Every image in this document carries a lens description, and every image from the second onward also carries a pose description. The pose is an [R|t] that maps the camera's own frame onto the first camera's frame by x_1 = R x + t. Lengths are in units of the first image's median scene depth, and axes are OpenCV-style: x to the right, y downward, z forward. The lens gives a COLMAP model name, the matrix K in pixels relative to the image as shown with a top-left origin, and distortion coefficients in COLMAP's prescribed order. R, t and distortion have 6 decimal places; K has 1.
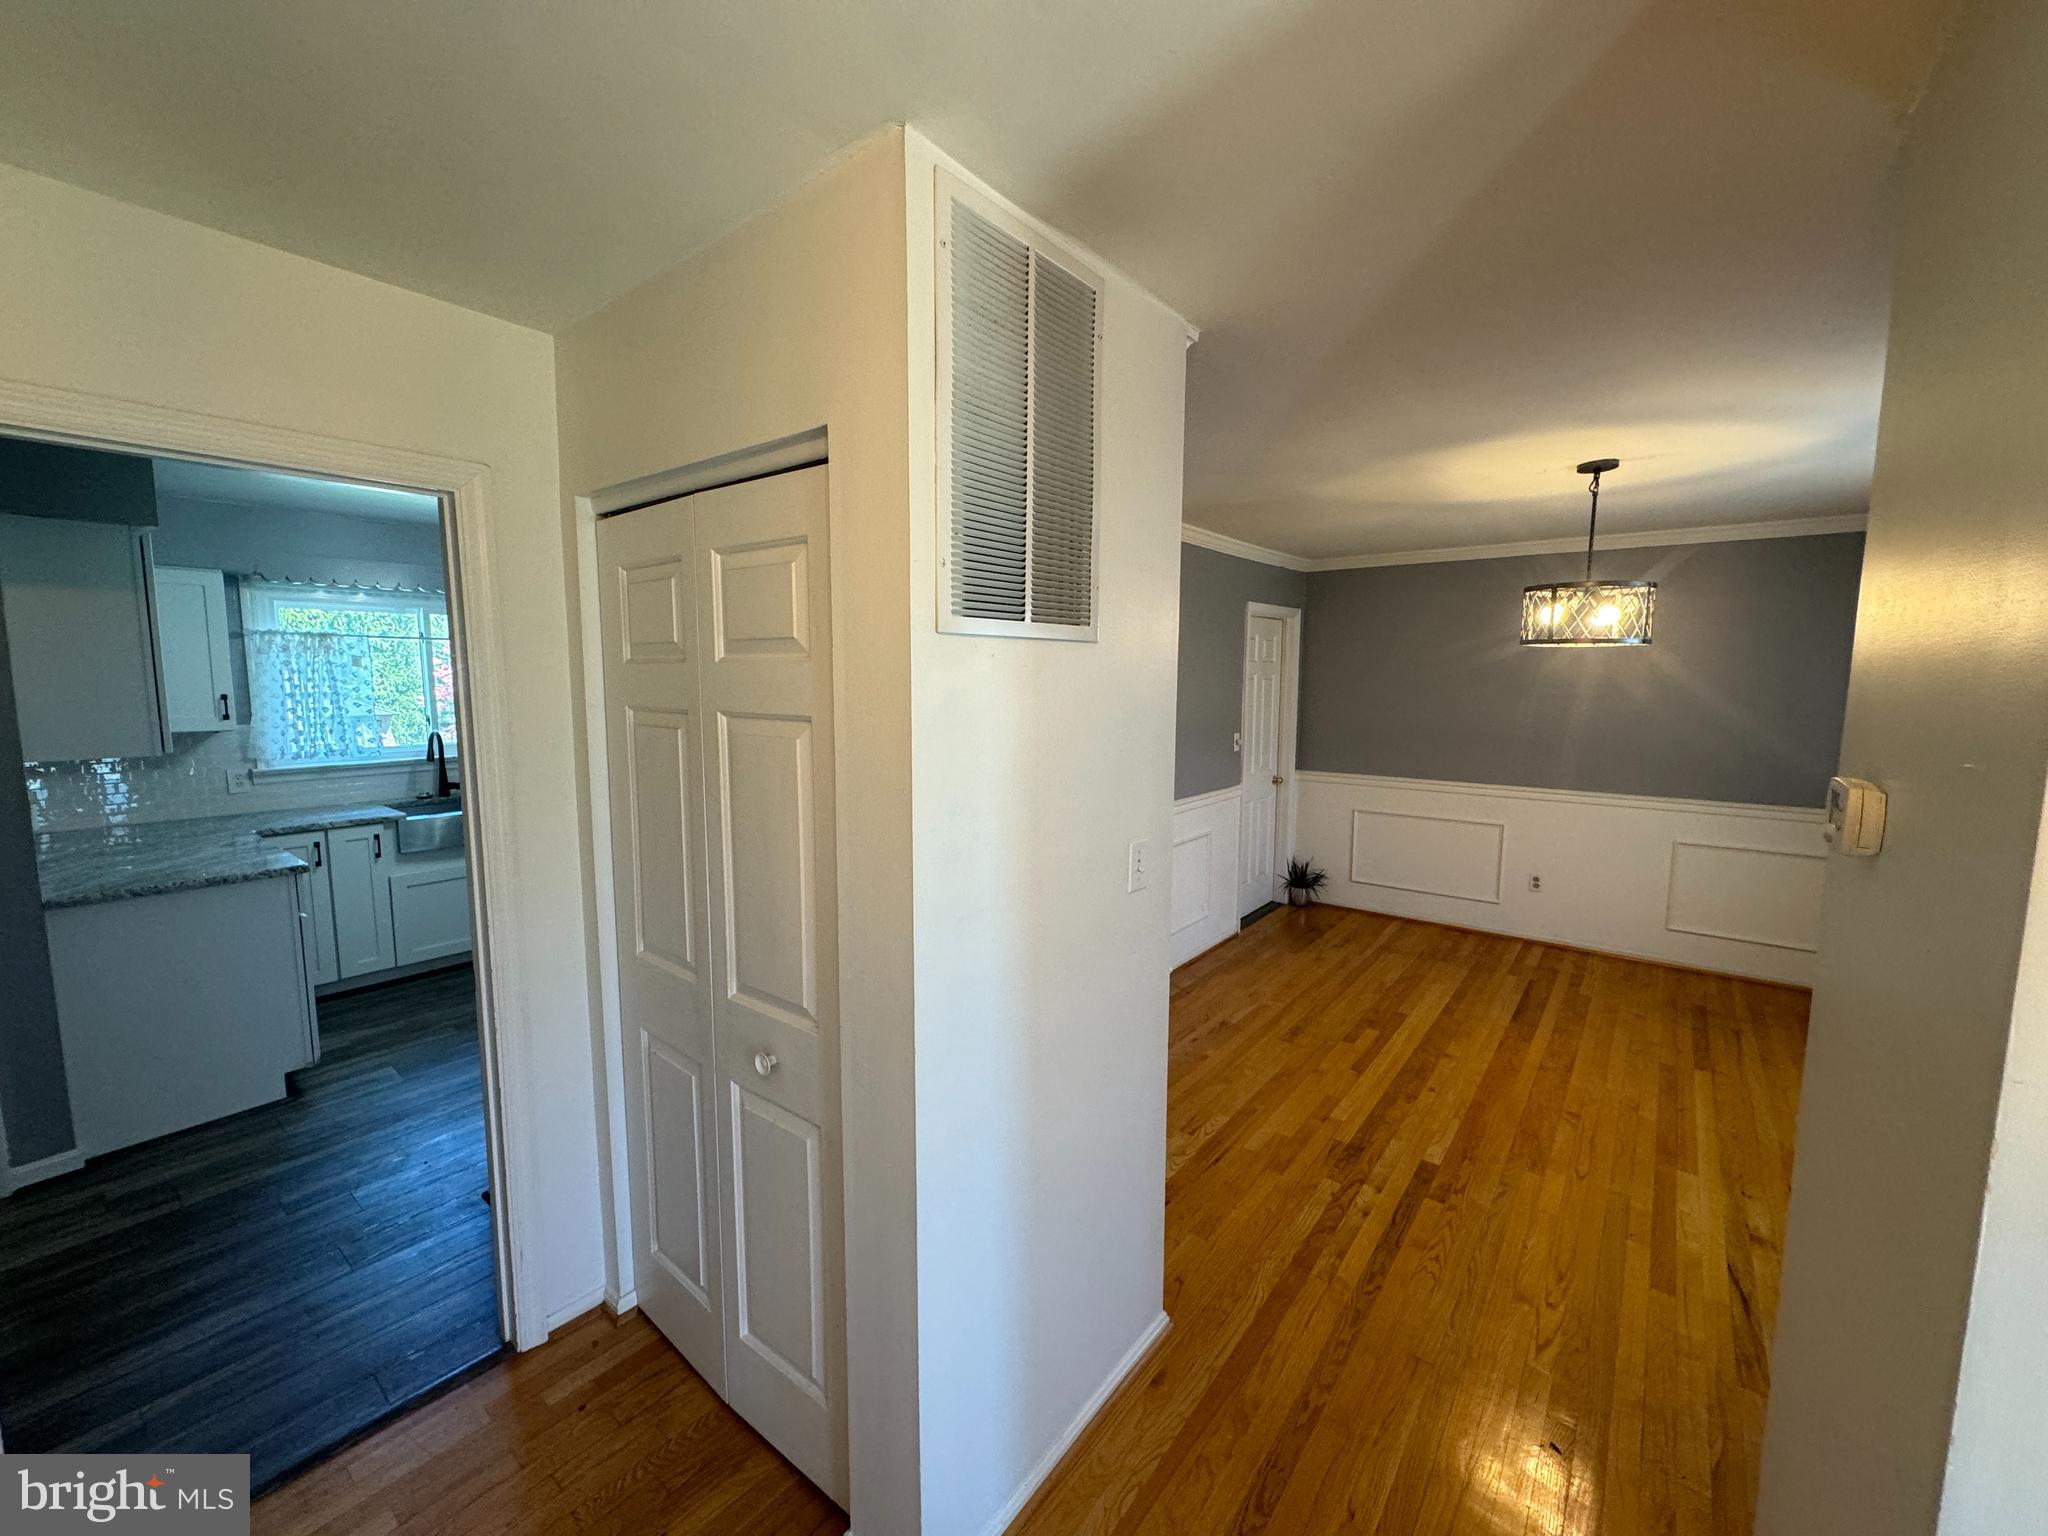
lens RADIAL K [[816.2, 0, 1028.0], [0, 816.2, 765.6], [0, 0, 1]] dist [-0.002828, 0.000393]
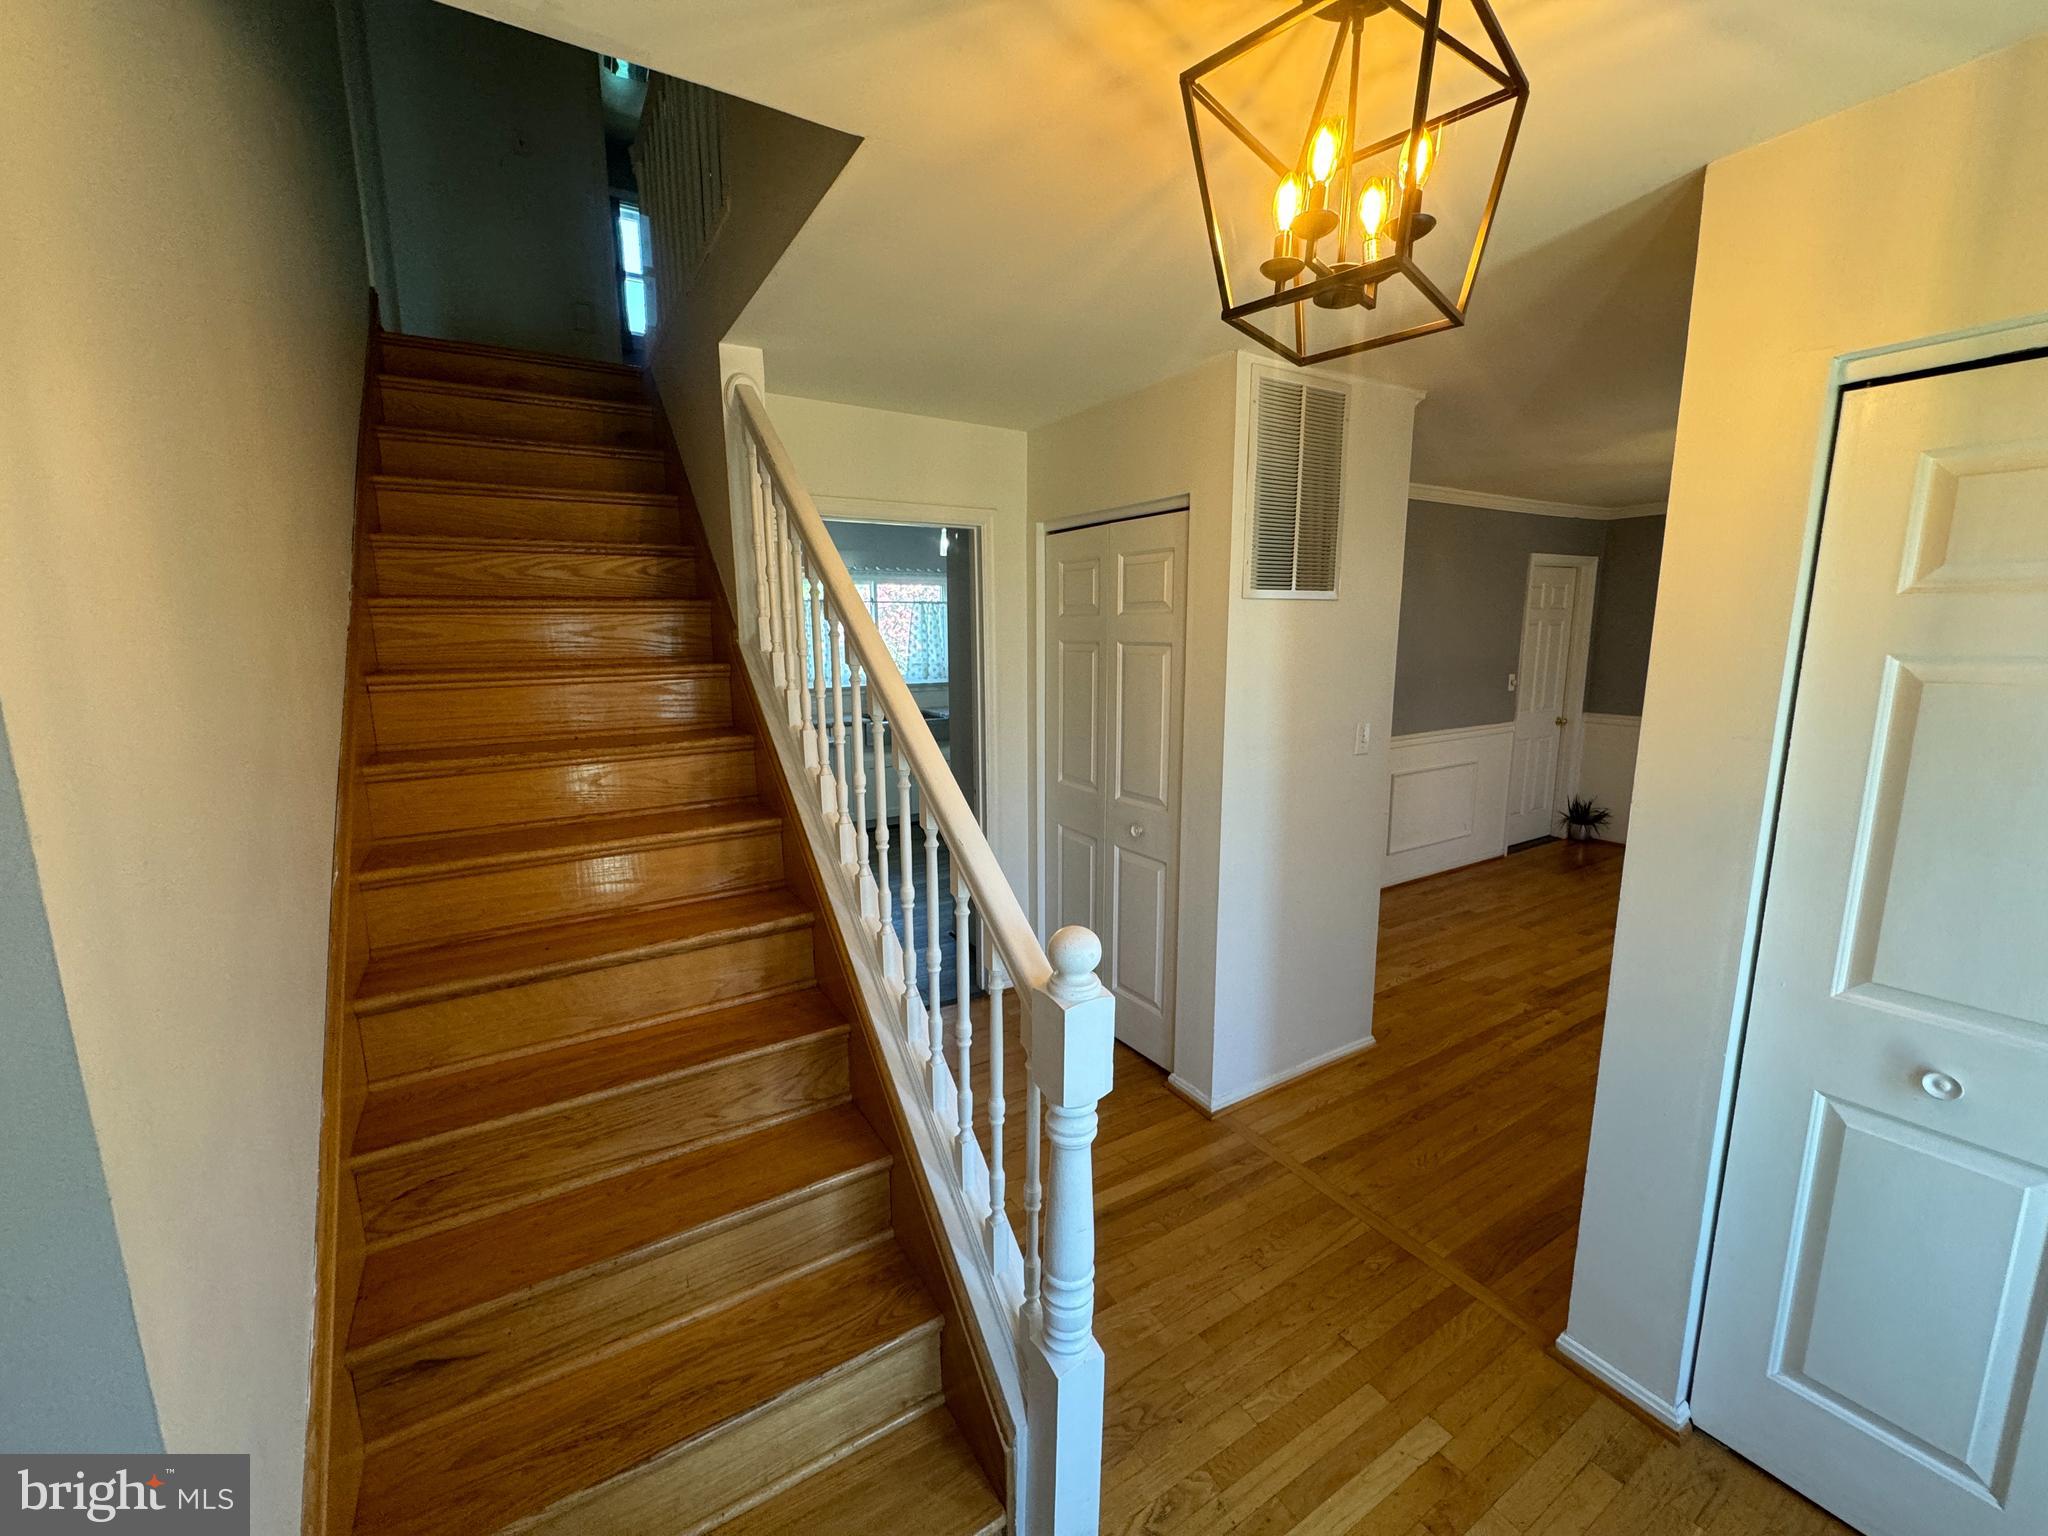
lens RADIAL K [[816.2, 0, 1024.5], [0, 816.2, 764.0], [0, 0, 1]] dist [-0.002828, 0.000393]
pose [[0.937458, 0.047565, -0.344833, 0.032555], [-0.028492, 0.997781, 0.060171, 0.046718], [0.346930, -0.046582, 0.936733, -0.365211]]
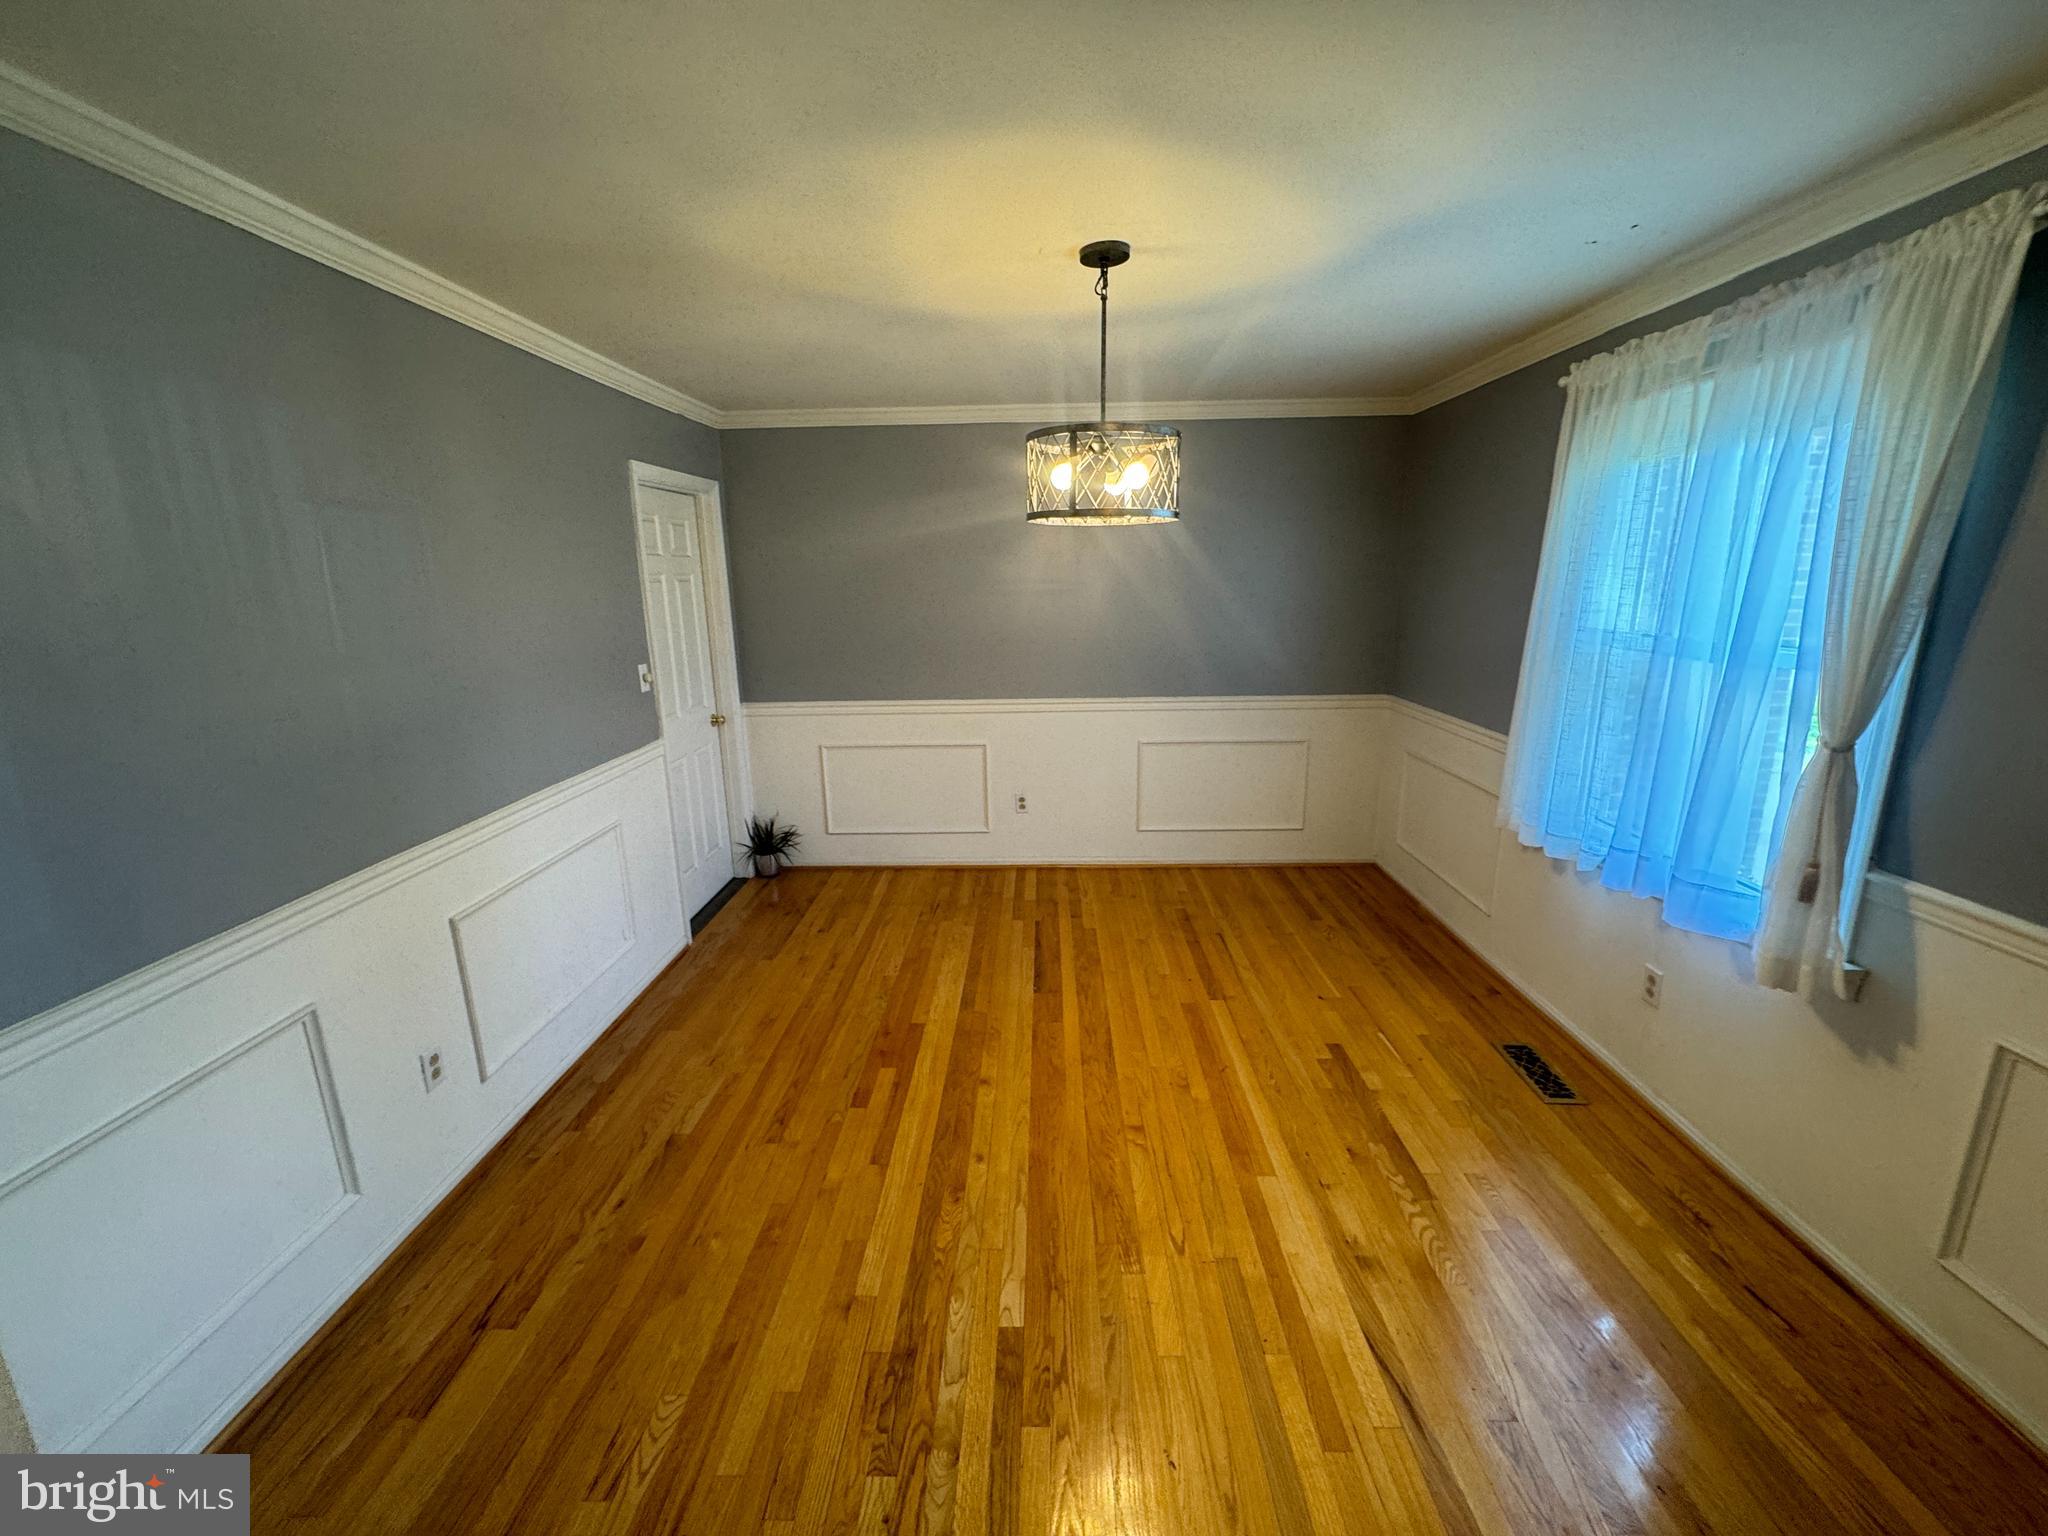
lens RADIAL K [[816.2, 0, 1025.9], [0, 816.2, 764.5], [0, 0, 1]] dist [-0.002828, 0.000393]
pose [[0.798917, -0.152504, 0.581785, 0.145574], [0.085054, 0.986245, 0.141727, -0.036949], [-0.595397, -0.063745, 0.800899, 0.376641]]
